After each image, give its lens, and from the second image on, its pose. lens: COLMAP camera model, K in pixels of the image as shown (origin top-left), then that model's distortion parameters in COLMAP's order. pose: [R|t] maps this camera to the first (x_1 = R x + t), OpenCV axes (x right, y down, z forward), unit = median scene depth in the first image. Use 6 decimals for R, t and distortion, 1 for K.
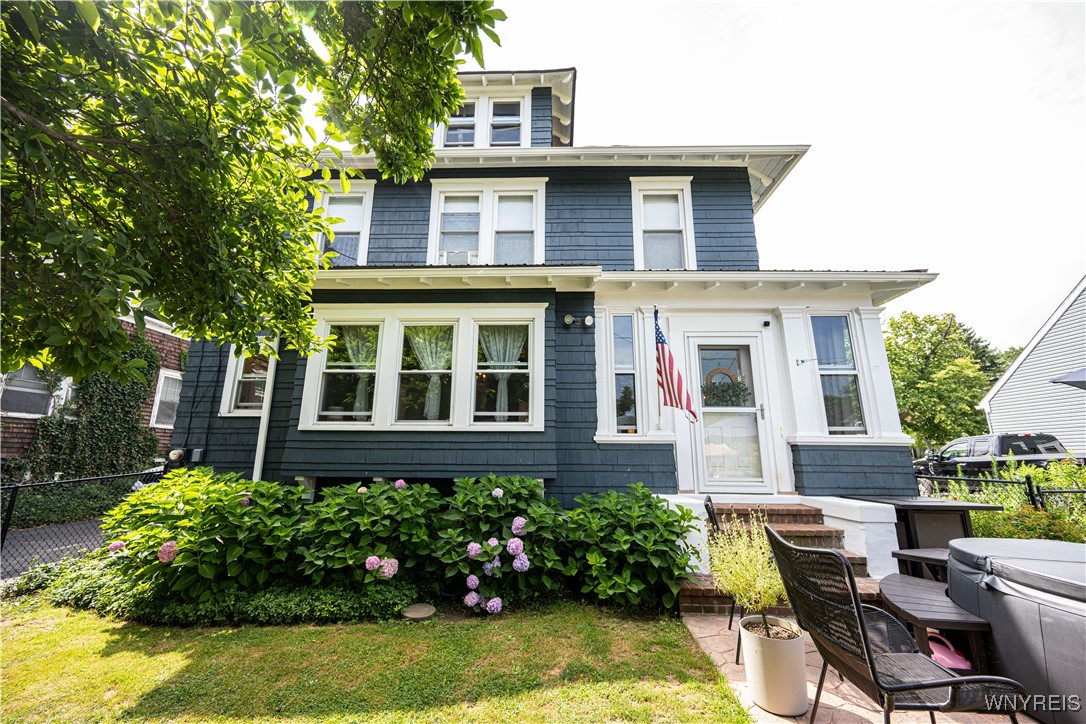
lens RADIAL K [[429.1, 0, 541.7], [0, 429.1, 362.9], [0, 0, 1]] dist [0.004315, -0.000620]
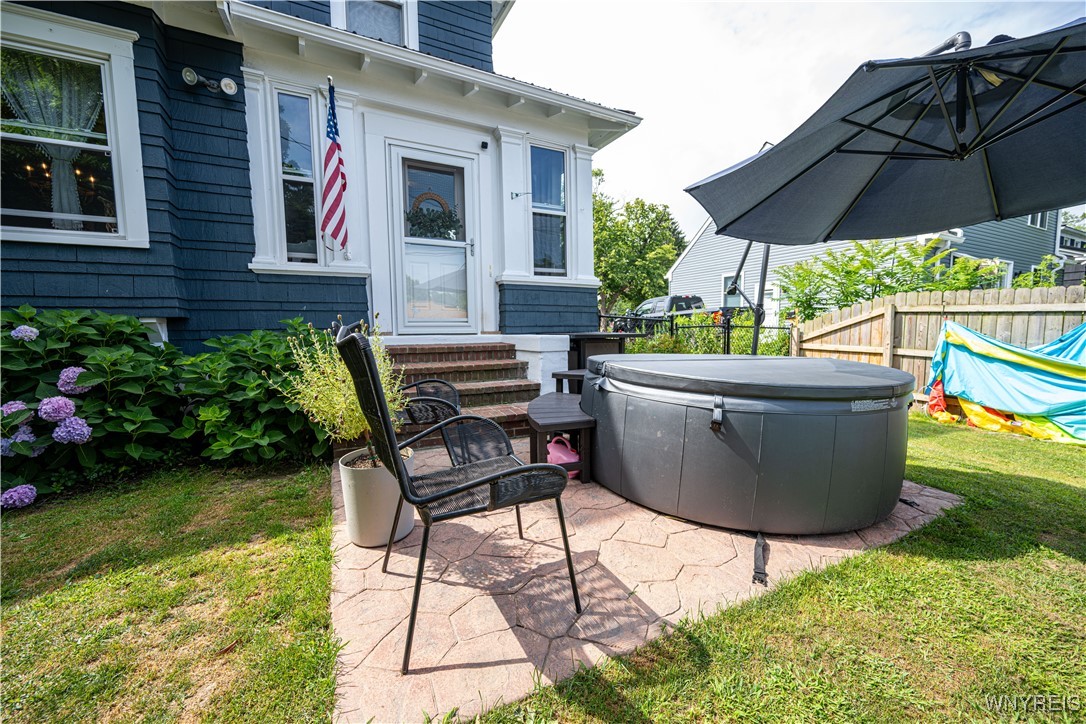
lens RADIAL K [[429.1, 0, 541.9], [0, 429.1, 363.7], [0, 0, 1]] dist [0.004315, -0.000620]
pose [[0.877904, -0.056569, 0.475484, 0.203260], [-0.086204, 0.958102, 0.273148, 0.092121], [-0.471013, -0.280786, 0.836245, 0.102531]]
